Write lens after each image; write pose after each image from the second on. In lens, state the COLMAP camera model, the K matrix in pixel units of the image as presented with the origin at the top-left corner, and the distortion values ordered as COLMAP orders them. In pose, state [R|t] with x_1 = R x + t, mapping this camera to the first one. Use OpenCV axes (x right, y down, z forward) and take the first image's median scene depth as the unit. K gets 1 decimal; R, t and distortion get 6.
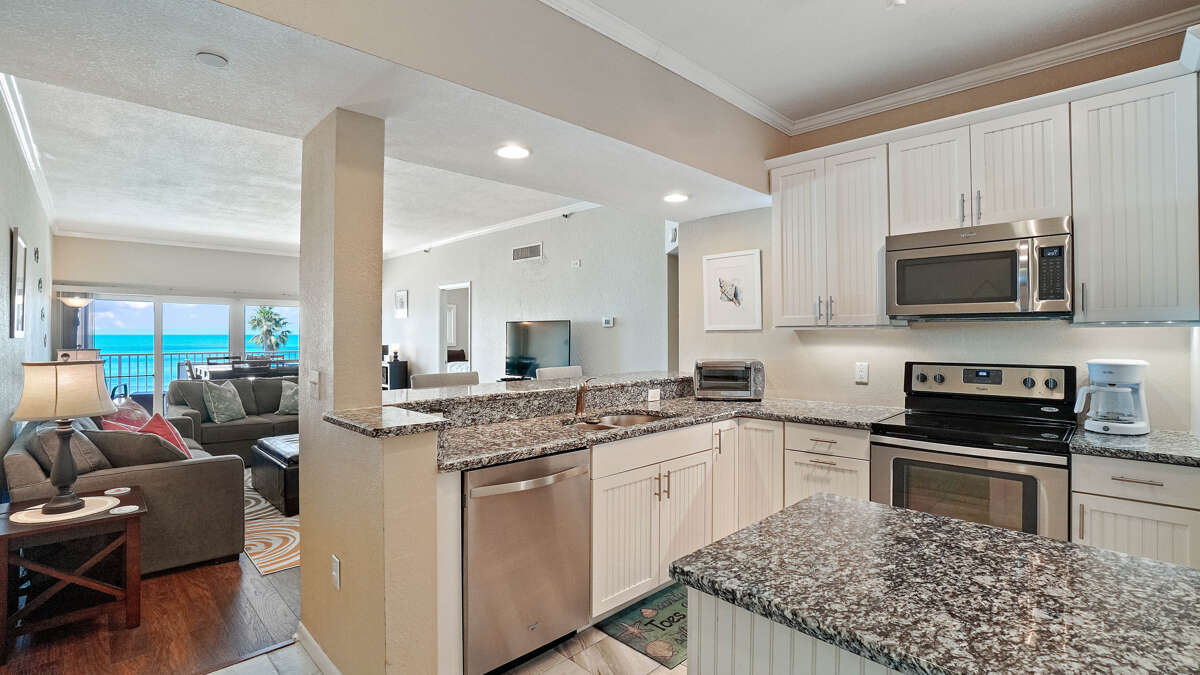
lens RADIAL K [[538.8, 0, 600.0], [0, 538.8, 337.5], [0, 0, 1]] dist [-0.029385, 0.000789]
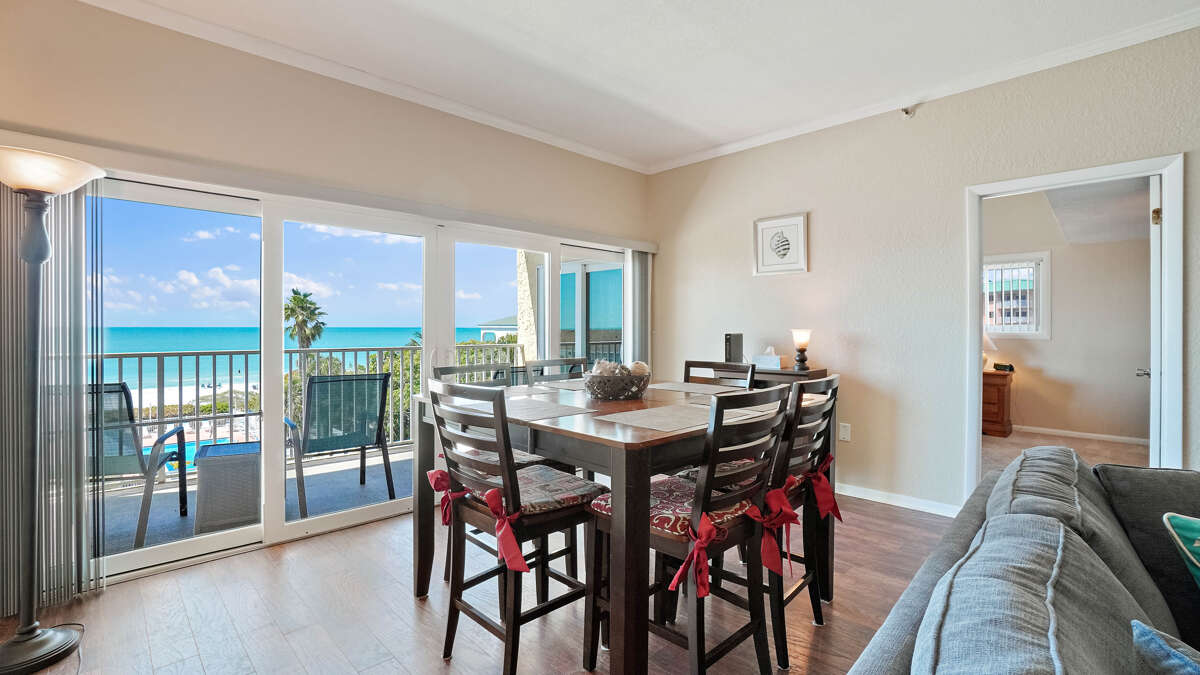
lens RADIAL K [[539.7, 0, 616.6], [0, 539.7, 330.6], [0, 0, 1]] dist [-0.034848, -0.000020]
pose [[0.999996, 0.001598, 0.002234, -1.615679], [-0.001598, 0.999999, 0.000111, 0.037928], [-0.002234, -0.000114, 0.999997, 1.692257]]
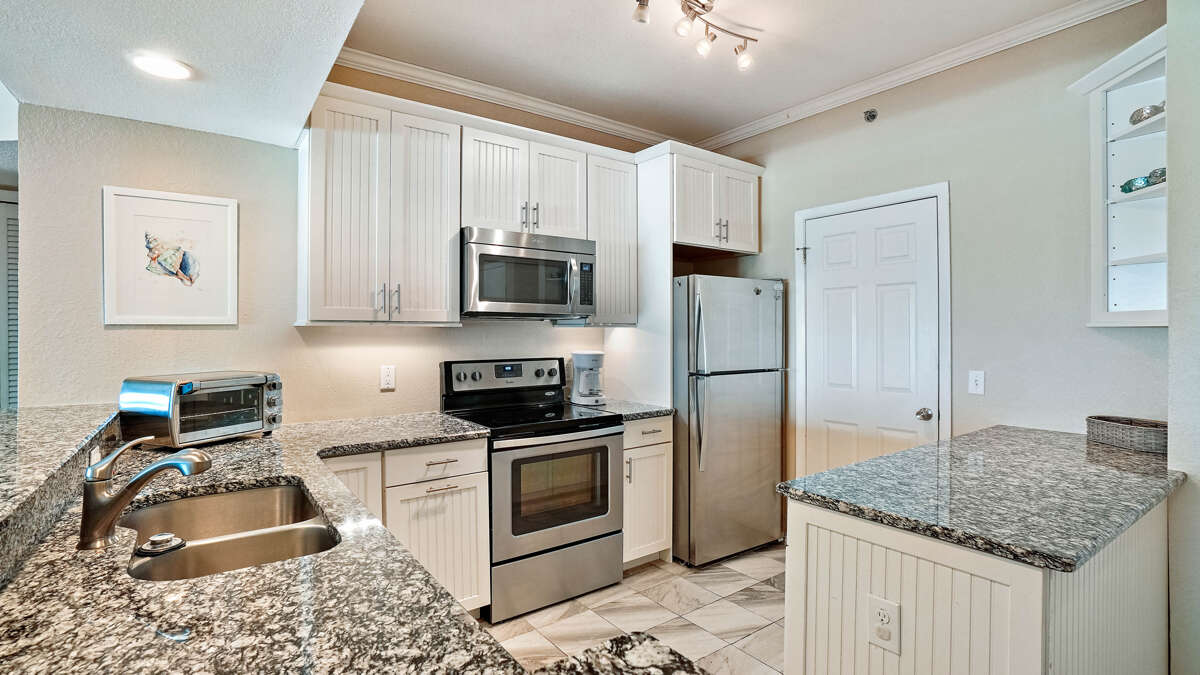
lens RADIAL K [[556.3, 0, 589.0], [0, 556.3, 335.5], [0, 0, 1]] dist [-0.050087, 0.018271]
pose [[0.162083, -0.004394, 0.986767, -0.360377], [0.005936, 0.999976, 0.003478, -0.002143], [-0.986759, 0.005294, 0.162105, 0.612610]]
